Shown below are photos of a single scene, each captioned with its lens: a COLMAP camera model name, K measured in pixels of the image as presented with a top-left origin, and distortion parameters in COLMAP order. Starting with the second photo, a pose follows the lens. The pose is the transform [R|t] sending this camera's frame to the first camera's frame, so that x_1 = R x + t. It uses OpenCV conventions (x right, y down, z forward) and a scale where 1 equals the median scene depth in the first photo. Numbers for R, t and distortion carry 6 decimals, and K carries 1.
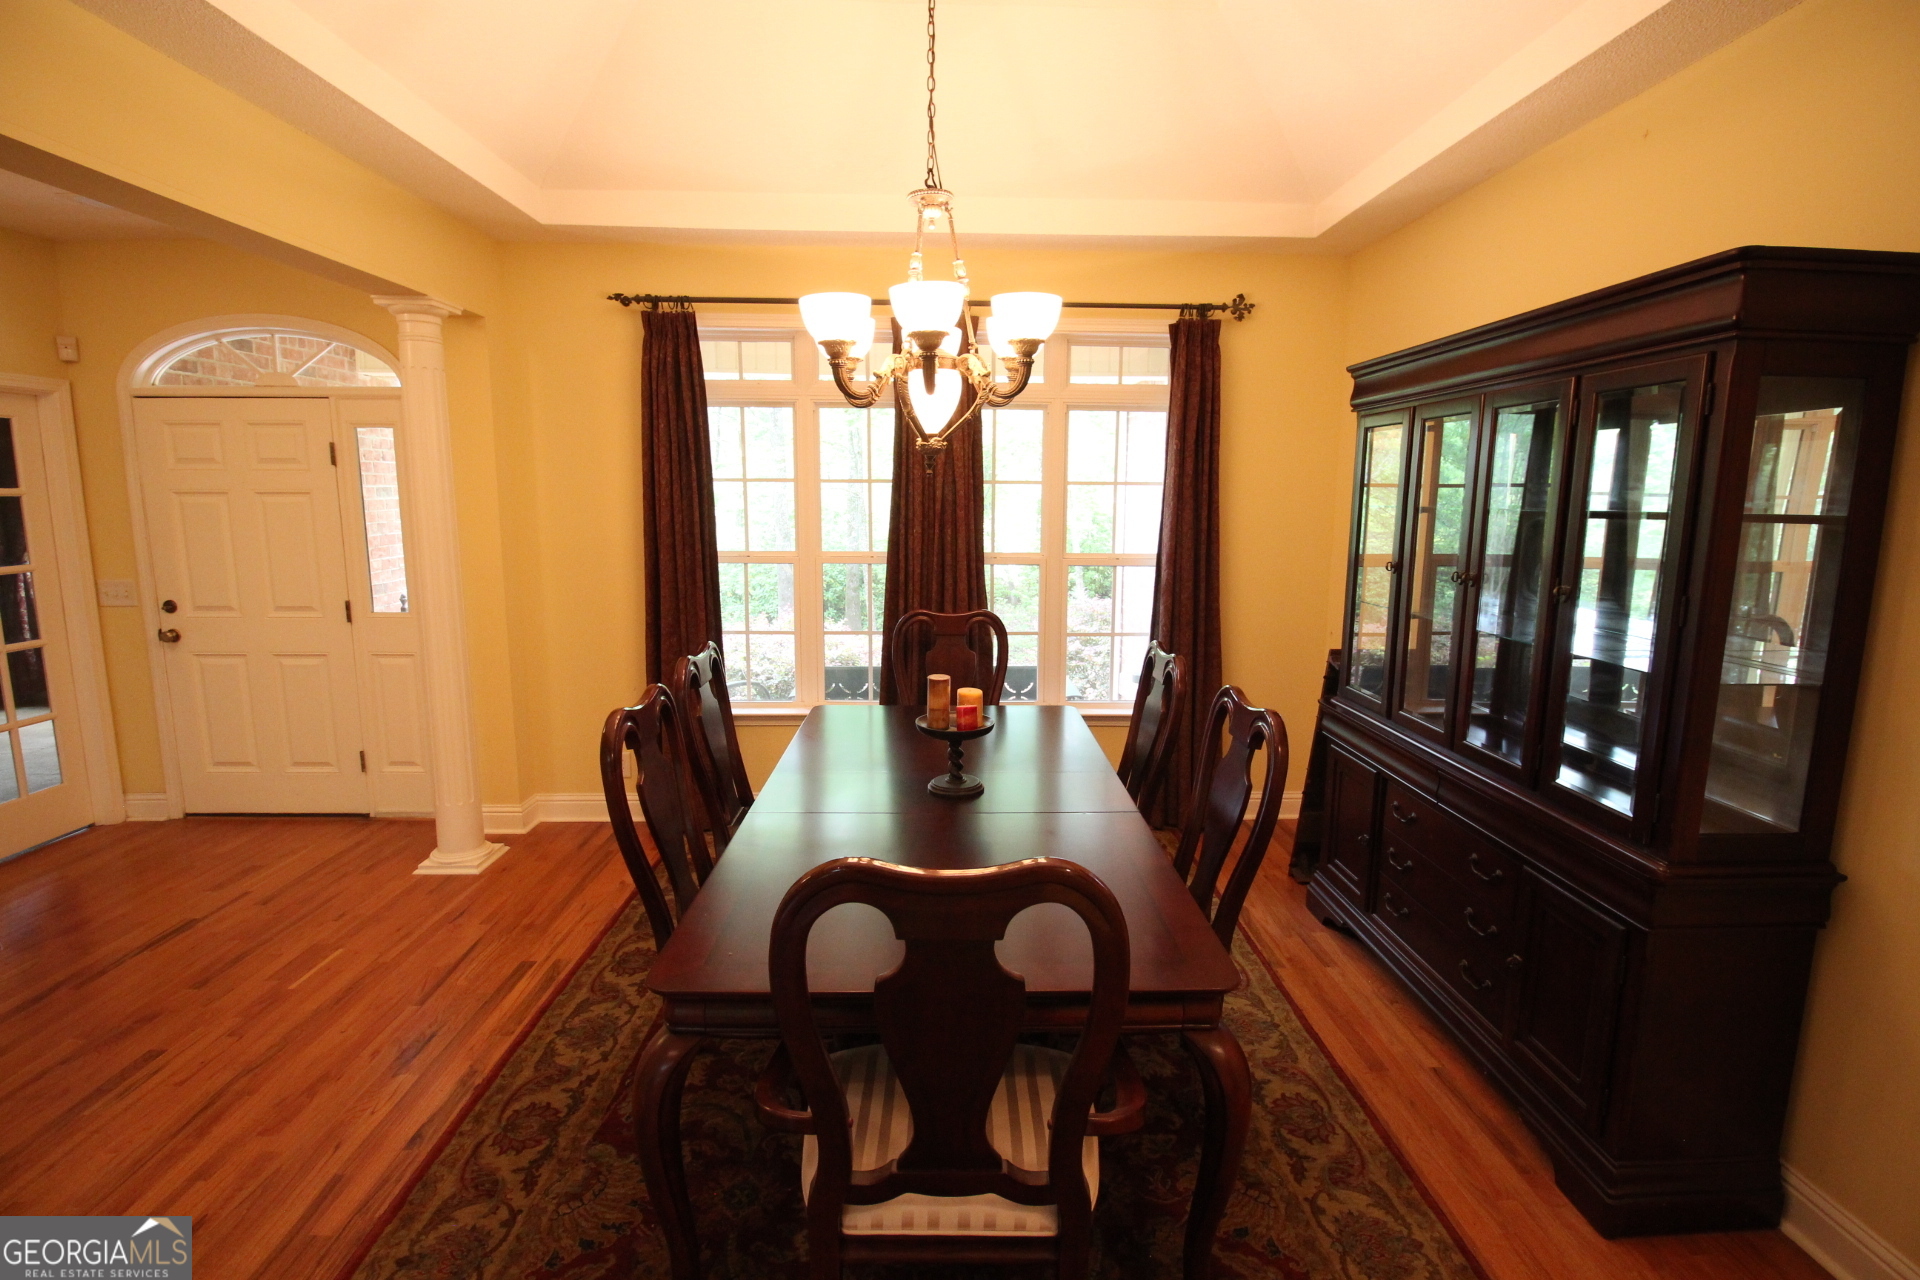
lens RADIAL K [[908.6, 0, 960.0], [0, 908.6, 640.0], [0, 0, 1]] dist [-0.019189, -0.000322]
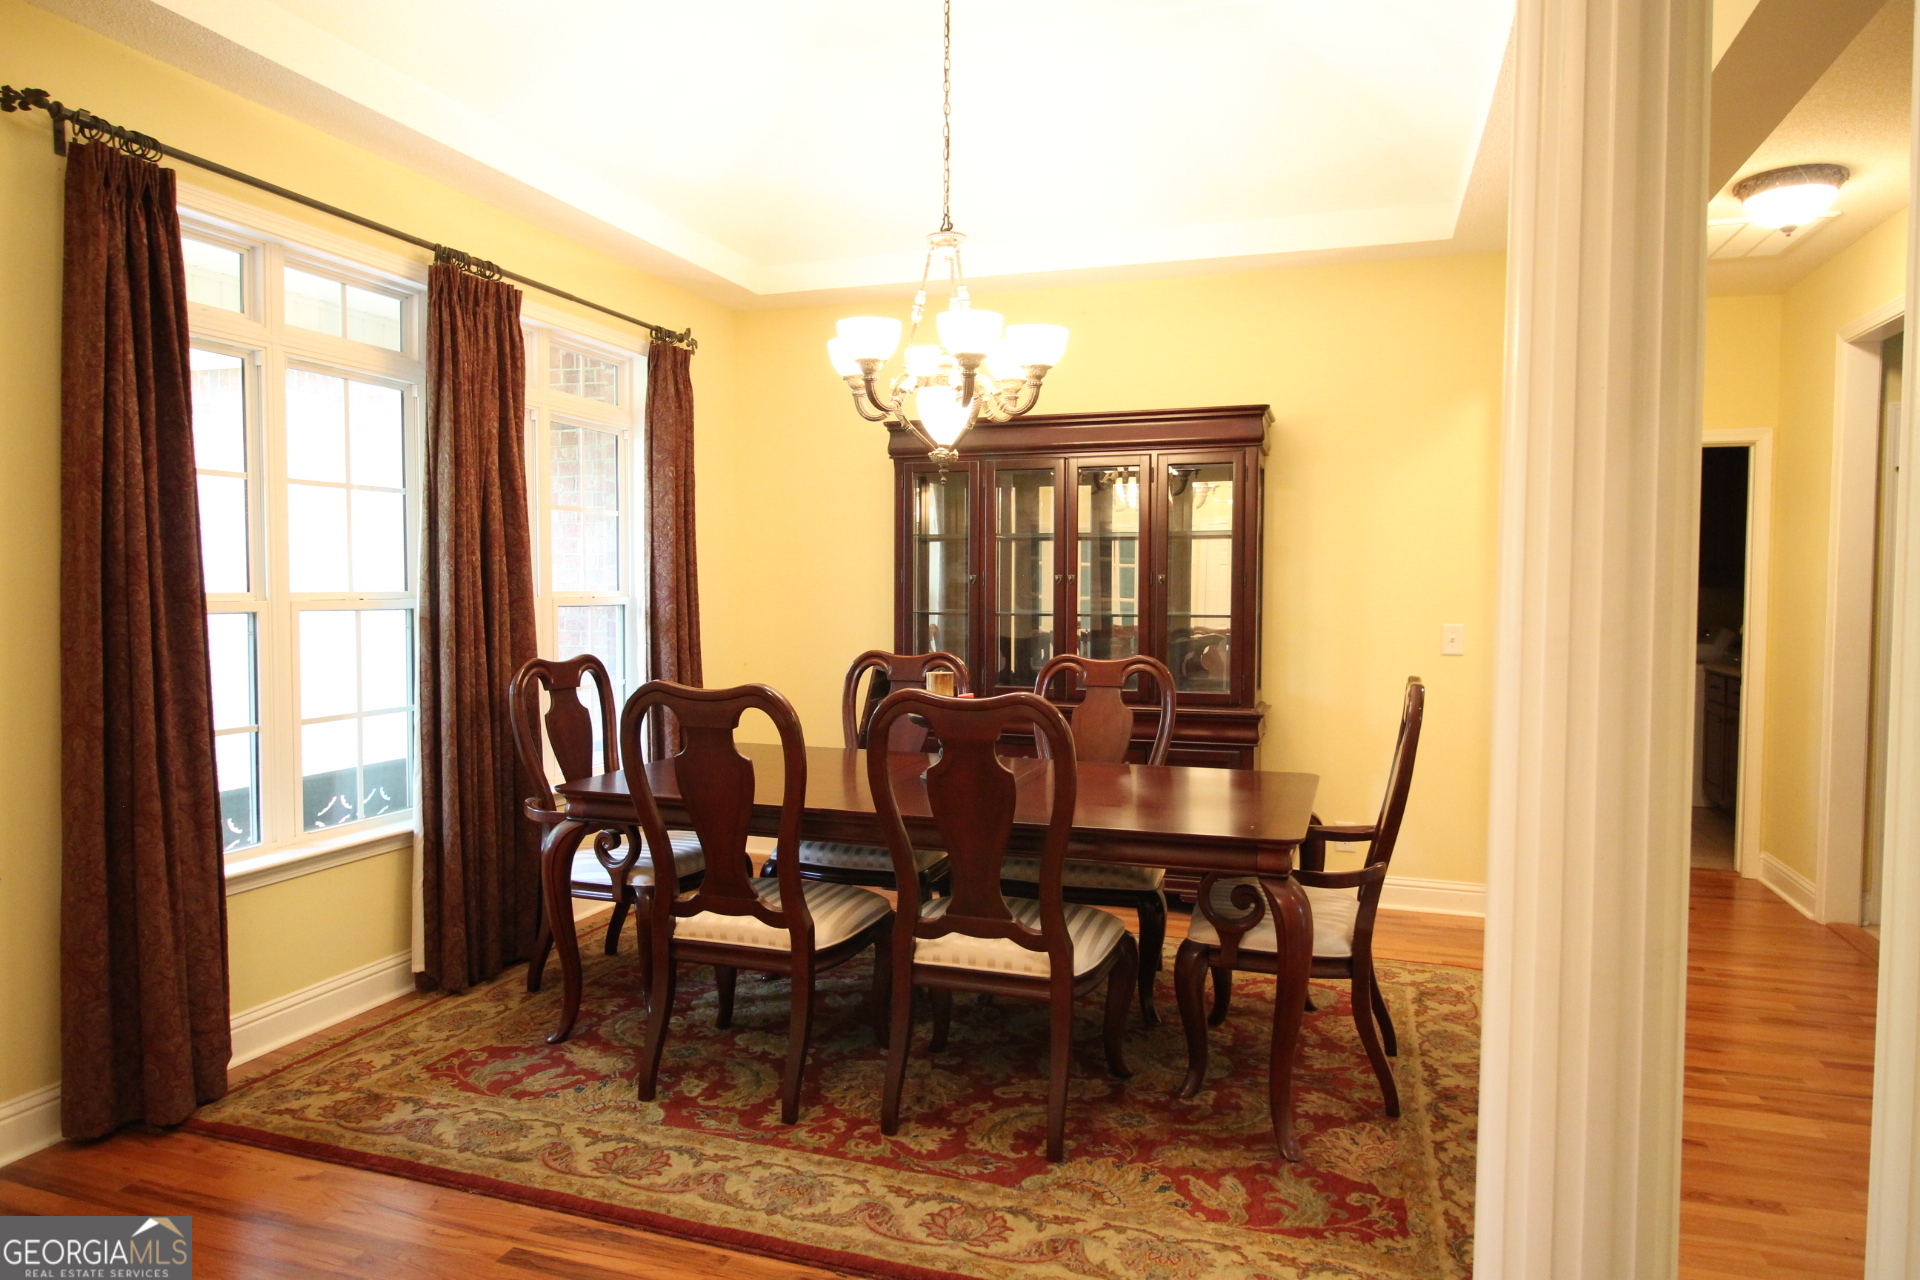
lens RADIAL K [[1215.4, 0, 960.0], [0, 1215.4, 640.0], [0, 0, 1]] dist [0.001871, 0.000818]
pose [[0.341245, -0.051293, 0.938574, -0.859444], [0.156500, 0.987674, -0.002923, 0.008143], [-0.926855, 0.147884, 0.345066, 0.309818]]
